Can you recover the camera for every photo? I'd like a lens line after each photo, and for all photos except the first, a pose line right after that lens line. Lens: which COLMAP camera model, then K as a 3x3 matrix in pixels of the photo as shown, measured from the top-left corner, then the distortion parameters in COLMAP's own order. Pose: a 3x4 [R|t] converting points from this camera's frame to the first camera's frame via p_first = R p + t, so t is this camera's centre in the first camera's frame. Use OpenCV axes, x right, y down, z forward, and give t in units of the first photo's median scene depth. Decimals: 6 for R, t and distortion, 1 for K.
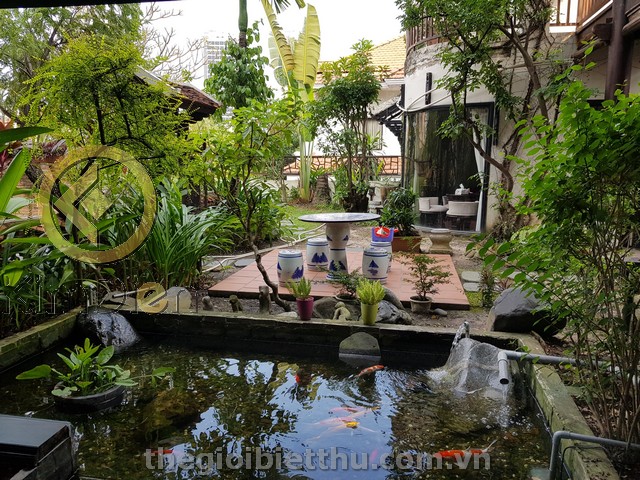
lens RADIAL K [[486.8, 0, 320.0], [0, 486.8, 240.0], [0, 0, 1]] dist [-0.002377, 0.003651]
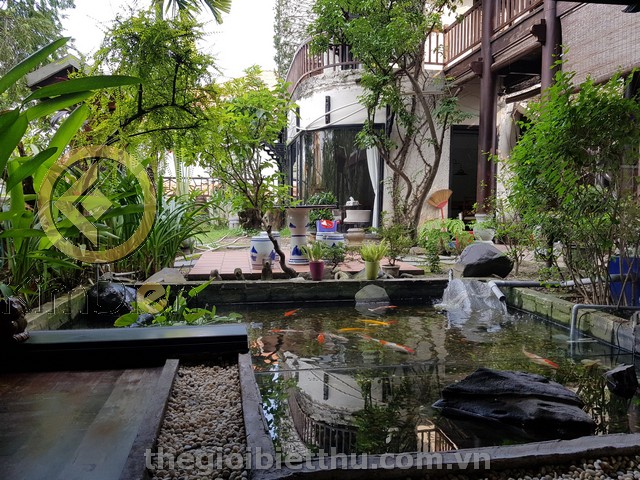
lens RADIAL K [[490.1, 0, 320.0], [0, 490.1, 240.0], [0, 0, 1]] dist [0.061204, -0.000546]
pose [[0.936951, -0.025160, 0.348554, -0.223012], [0.054487, 0.995725, -0.074591, 0.082923], [-0.345187, 0.088879, 0.934316, -0.040049]]
